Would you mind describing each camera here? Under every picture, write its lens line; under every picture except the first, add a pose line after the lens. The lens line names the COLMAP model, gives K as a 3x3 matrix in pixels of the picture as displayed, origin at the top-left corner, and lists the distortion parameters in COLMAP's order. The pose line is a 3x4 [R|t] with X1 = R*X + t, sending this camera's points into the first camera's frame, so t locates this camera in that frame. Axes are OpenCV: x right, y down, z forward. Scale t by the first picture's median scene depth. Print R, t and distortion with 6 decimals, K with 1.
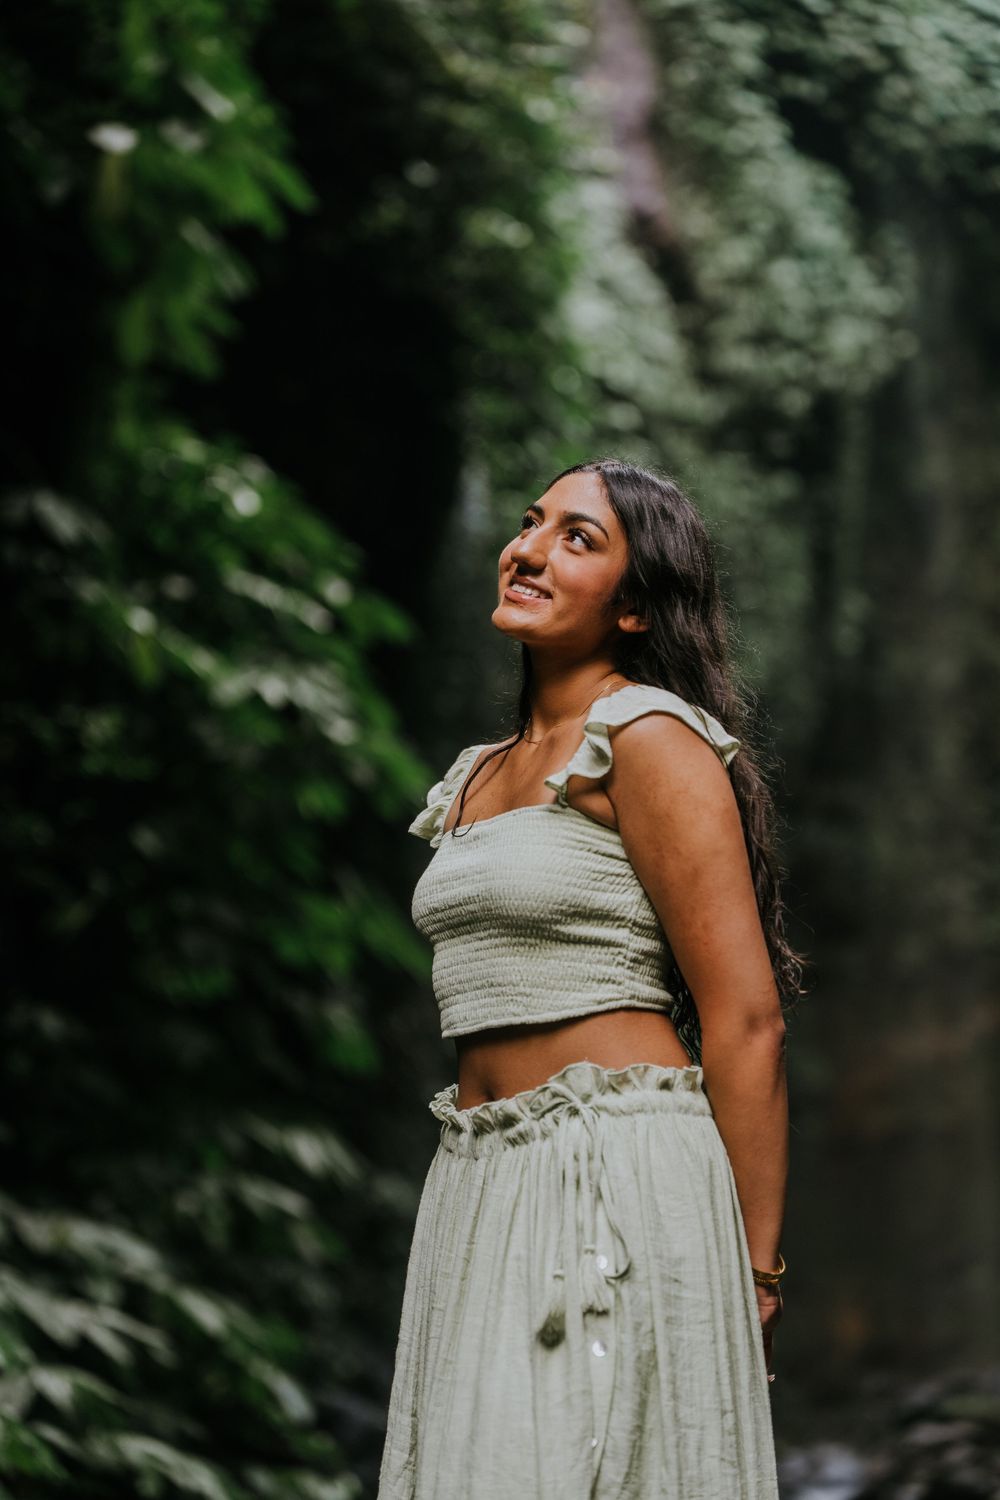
lens RADIAL K [[2867.3, 0, 498.5], [0, 2867.3, 741.4], [0, 0, 1]] dist [0.585077, -3.642908]
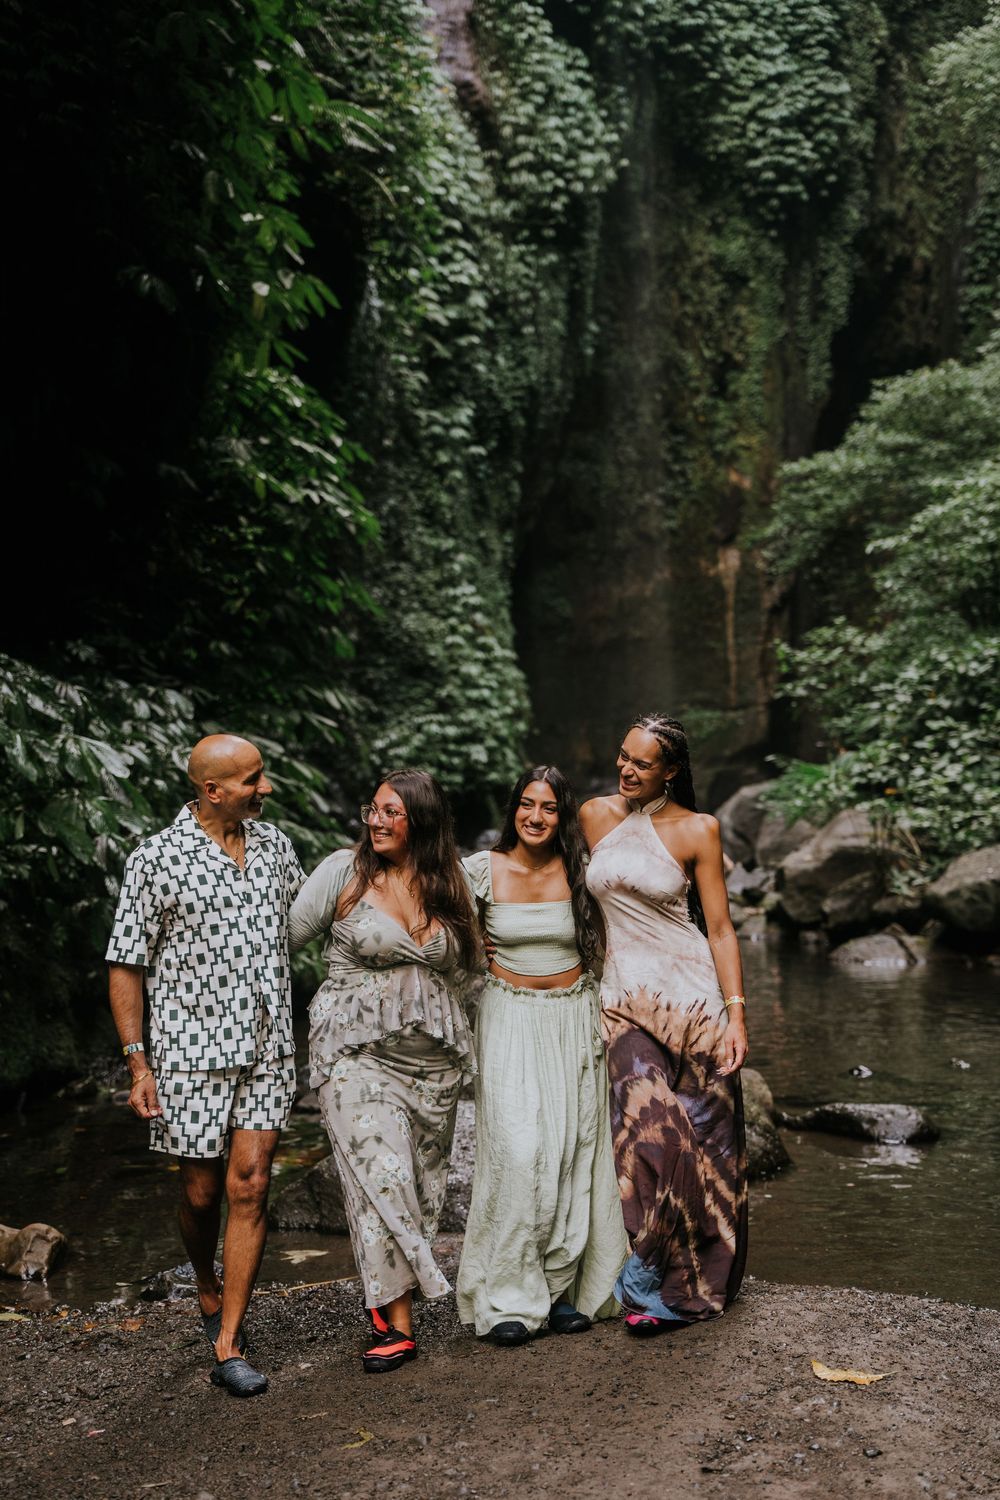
lens RADIAL K [[1866.3, 0, 500.0], [0, 1866.3, 750.0], [0, 0, 1]] dist [0.237617, -0.577489]
pose [[0.997469, -0.010763, 0.070286, -0.035648], [-0.003342, 0.980288, 0.197546, -0.101431], [-0.071027, -0.197281, 0.977771, -0.415135]]
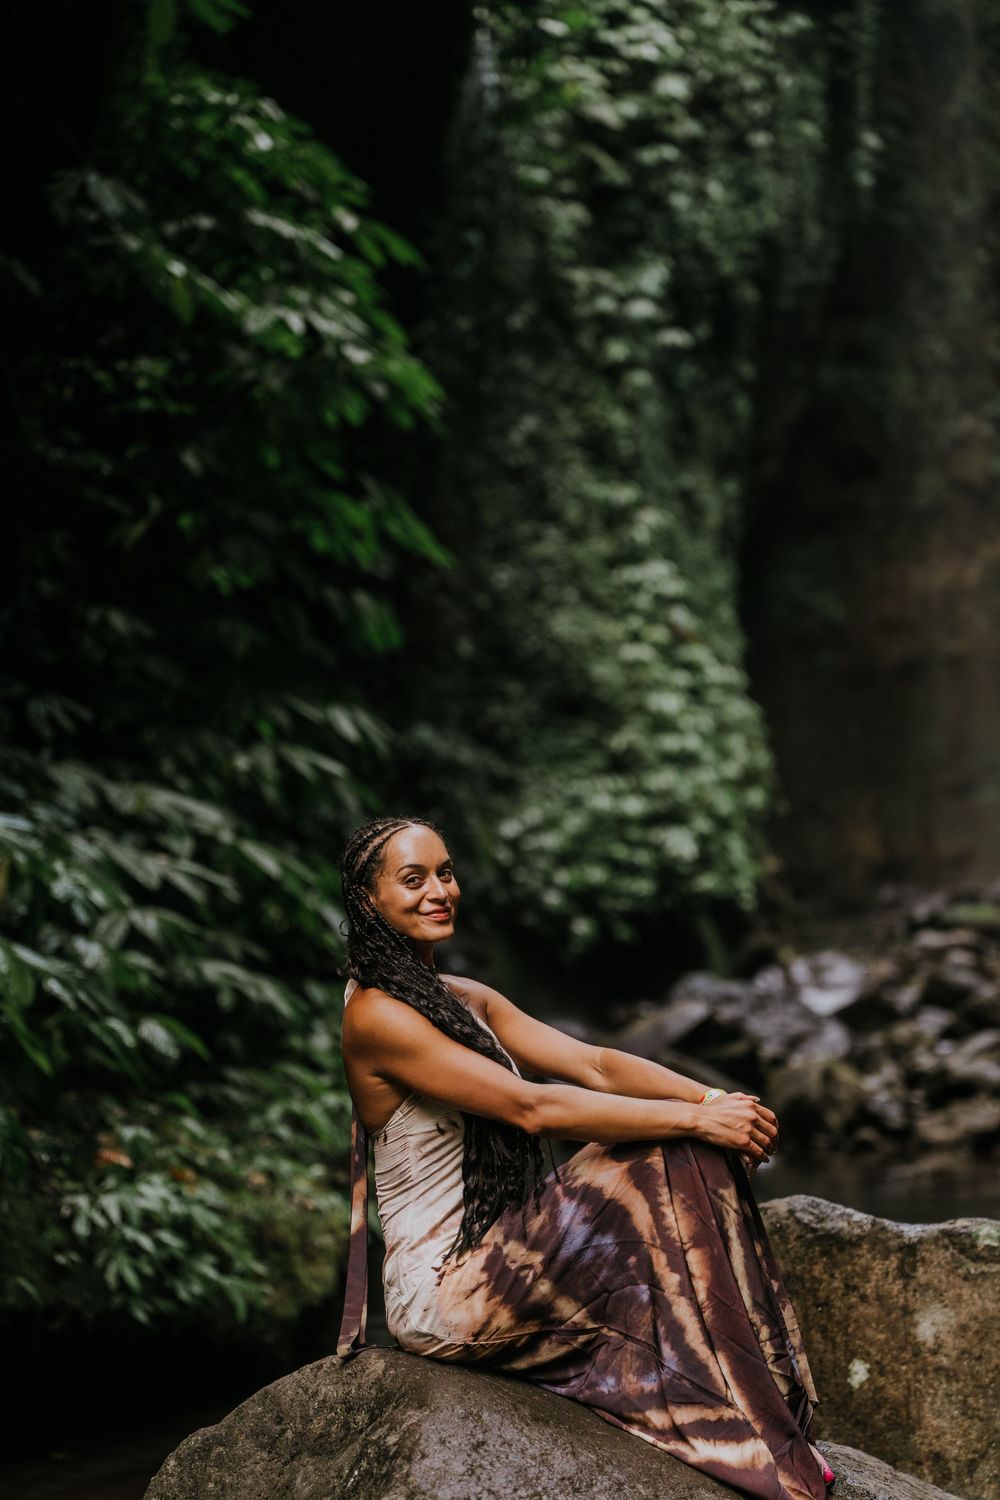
lens RADIAL K [[2867.3, 0, 498.5], [0, 2867.3, 741.4], [0, 0, 1]] dist [0.585077, -3.642908]
pose [[0.999561, -0.026631, -0.012958, 0.009970], [0.028354, 0.986856, 0.159092, -0.030906], [0.008551, -0.159390, 0.987179, -0.129925]]
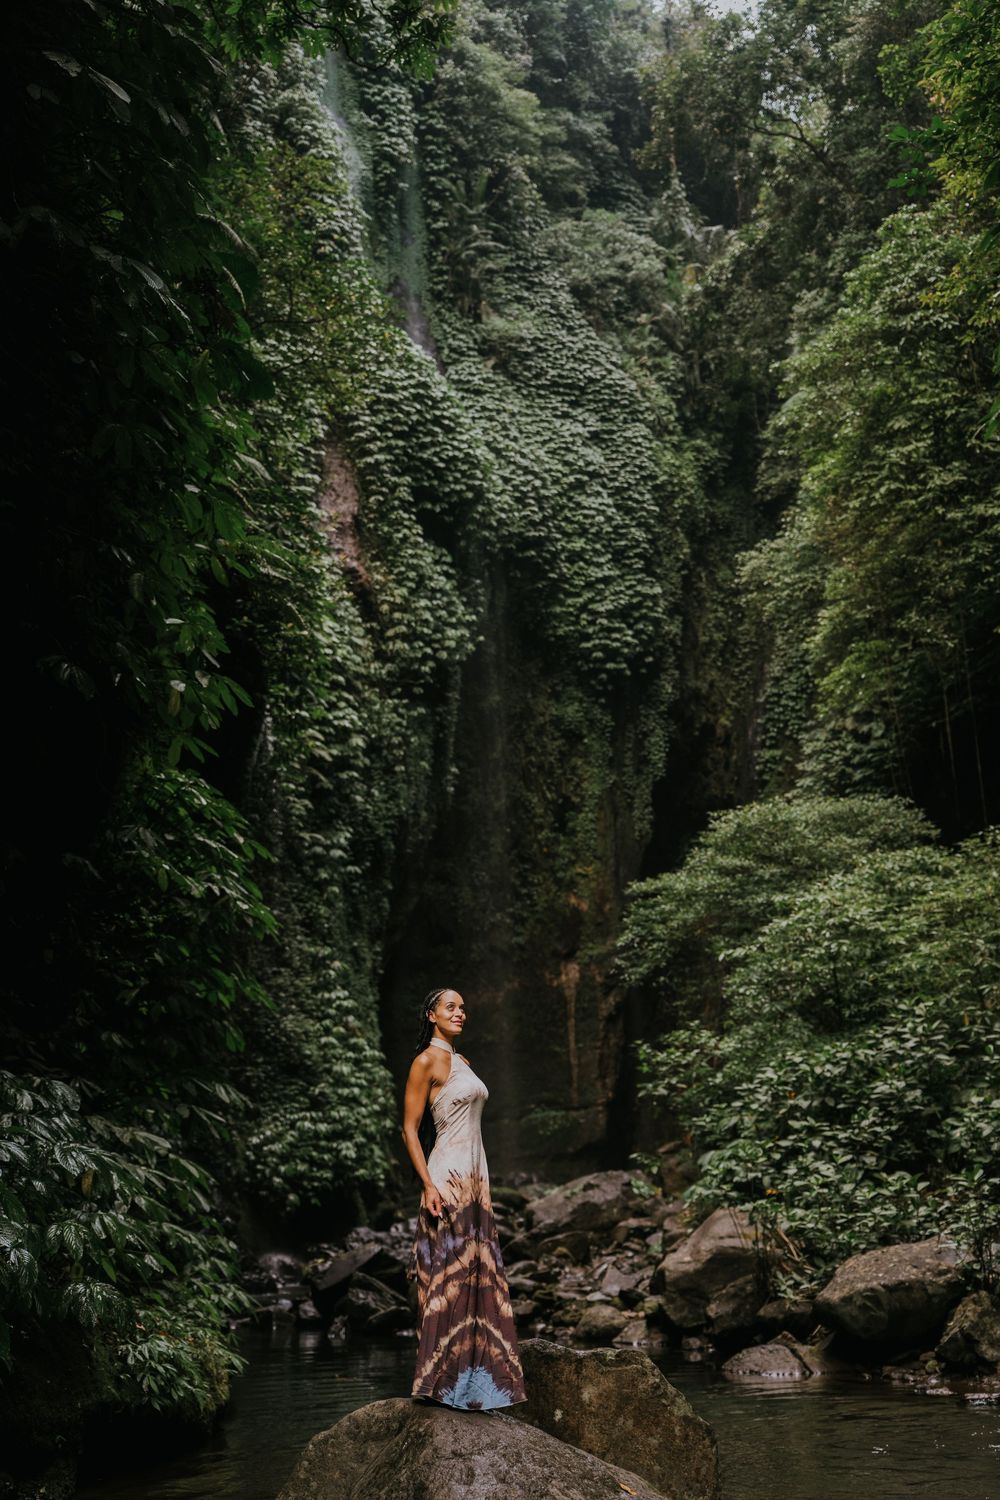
lens RADIAL K [[1613.8, 0, 492.5], [0, 1613.8, 743.2], [0, 0, 1]] dist [0.128654, -0.321411]
pose [[0.988388, 0.031158, 0.148721, -0.050529], [-0.024625, 0.998657, -0.045573, -0.072521], [-0.149941, 0.041381, 0.987829, -0.271747]]
